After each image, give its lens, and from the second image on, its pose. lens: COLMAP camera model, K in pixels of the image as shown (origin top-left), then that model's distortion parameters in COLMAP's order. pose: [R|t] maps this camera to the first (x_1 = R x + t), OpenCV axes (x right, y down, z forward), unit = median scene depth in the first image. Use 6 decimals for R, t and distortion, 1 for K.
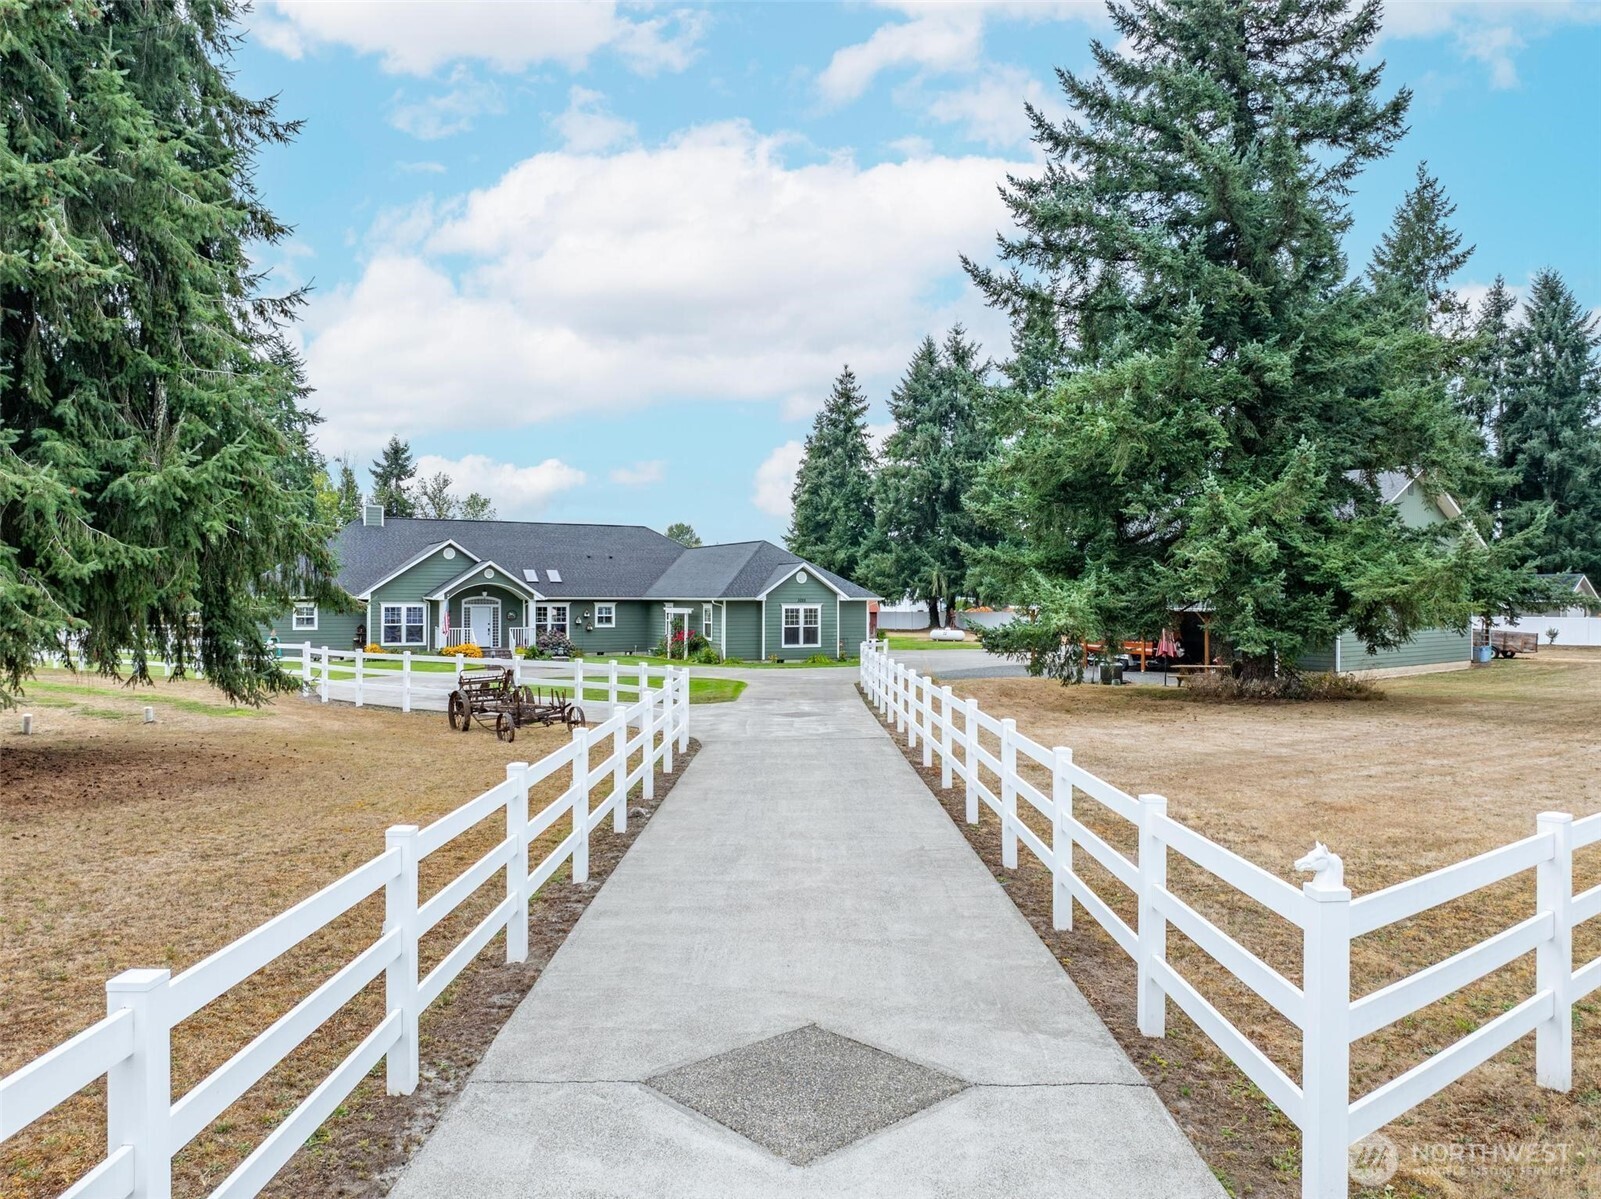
lens RADIAL K [[1131.3, 0, 800.5], [0, 1131.3, 599.5], [0, 0, 1]] dist [-0.029469, -0.000548]
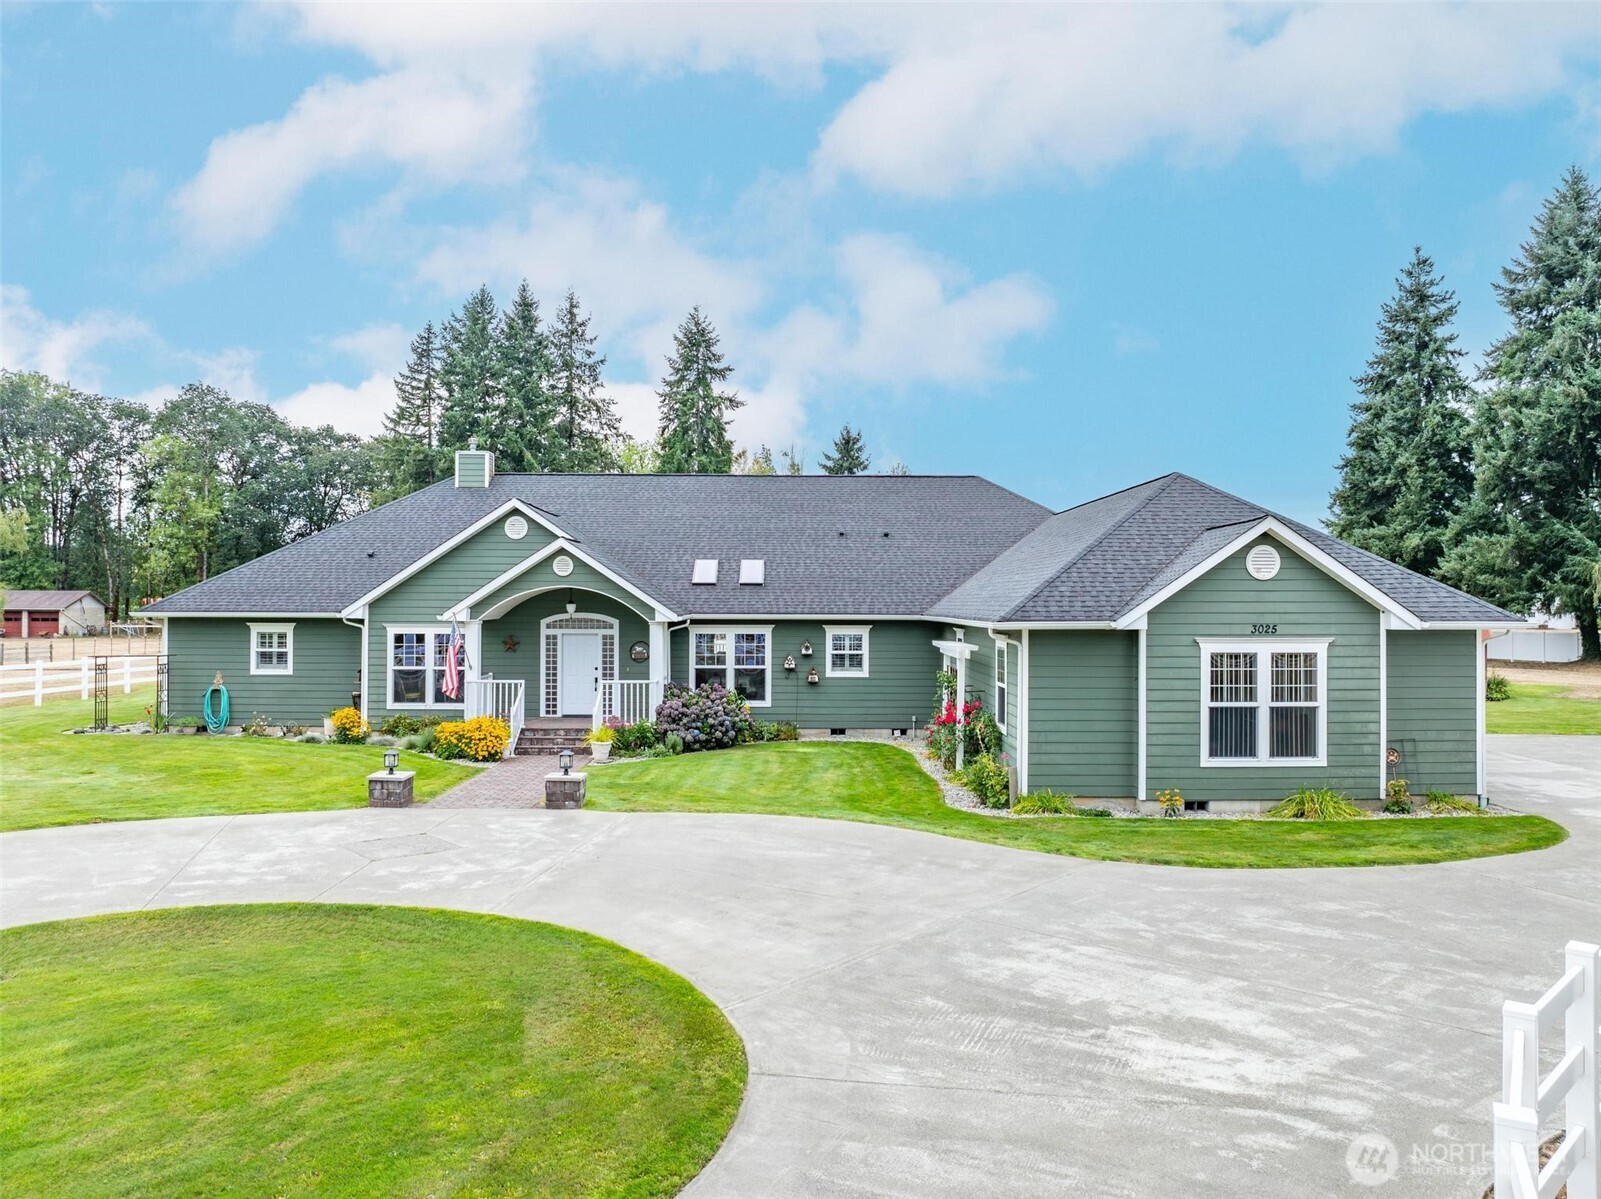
lens RADIAL K [[1126.1, 0, 799.8], [0, 1126.1, 589.9], [0, 0, 1]] dist [-0.037163, 0.002063]
pose [[0.890310, -0.006057, -0.455314, 0.014727], [-0.000561, 0.999896, -0.014398, -0.002986], [0.455354, 0.013074, 0.890214, 0.308883]]
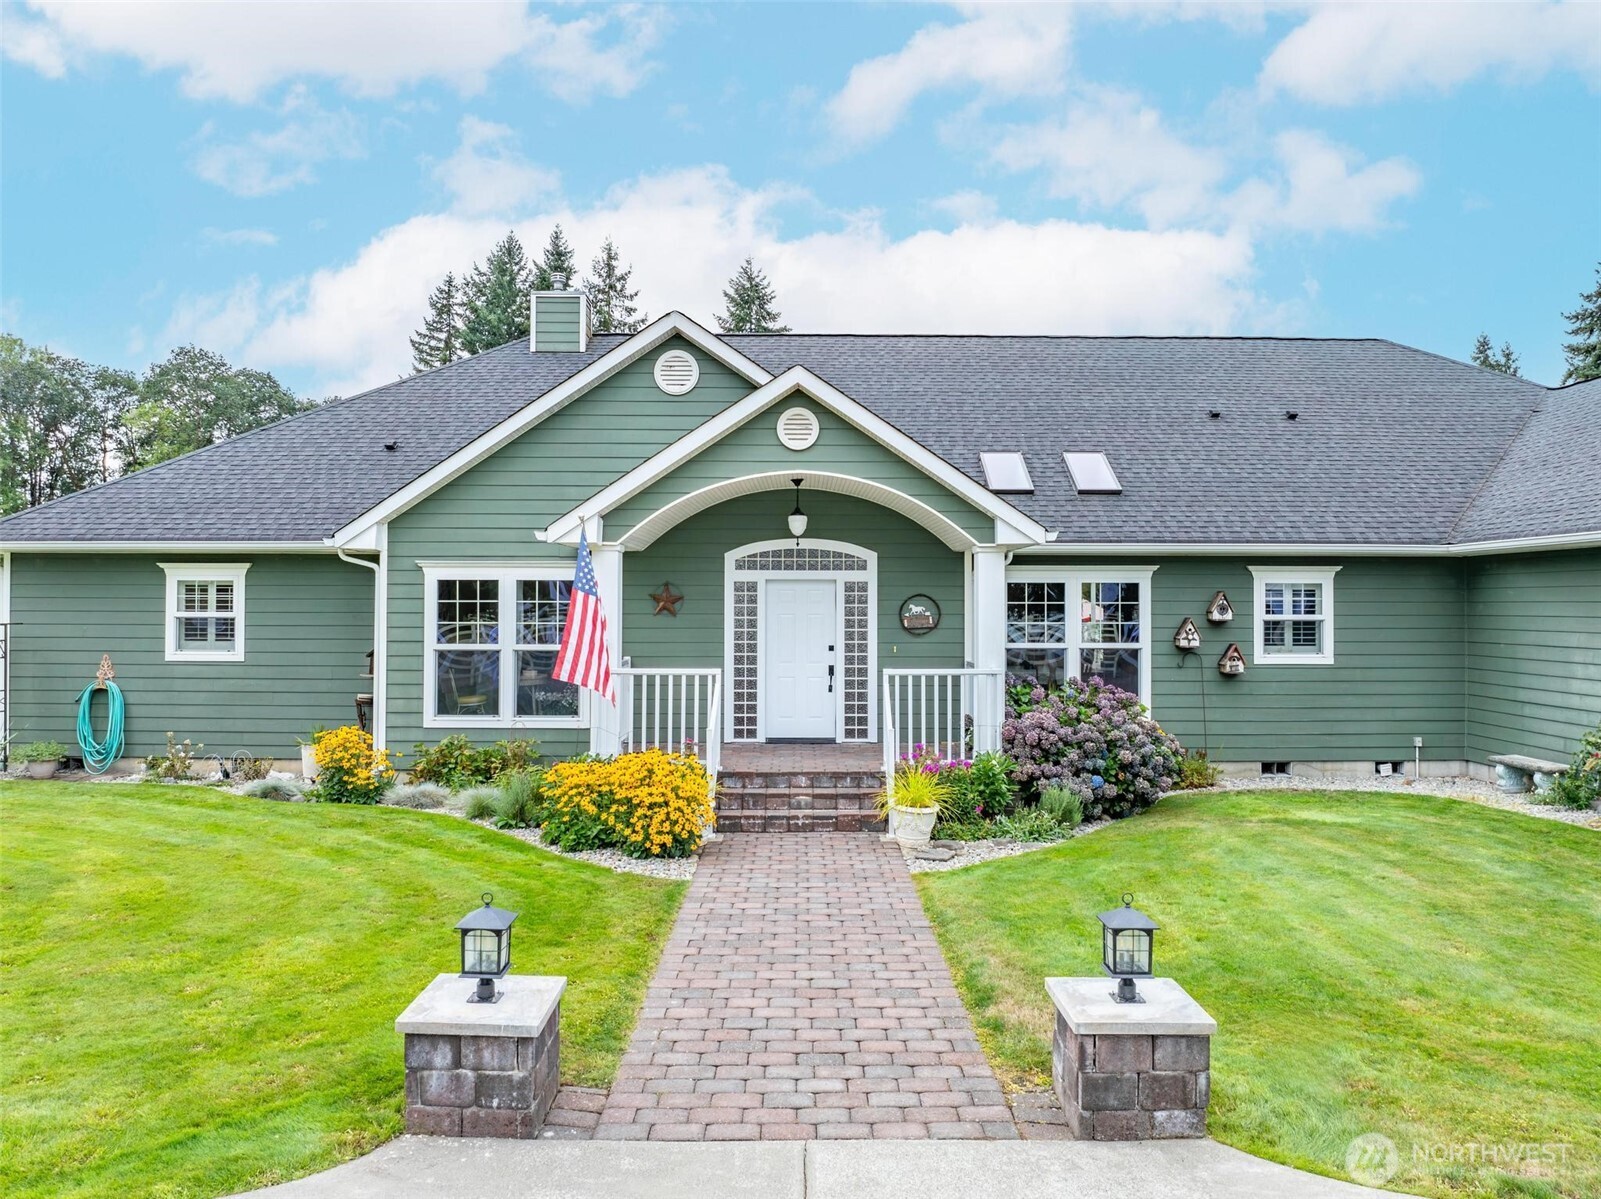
lens RADIAL K [[1126.1, 0, 799.8], [0, 1126.1, 589.9], [0, 0, 1]] dist [-0.037163, 0.002063]
pose [[0.886156, -0.007527, -0.463326, -0.084691], [0.000552, 0.999885, -0.015187, 0.006396], [0.463386, 0.013202, 0.886058, 0.396871]]
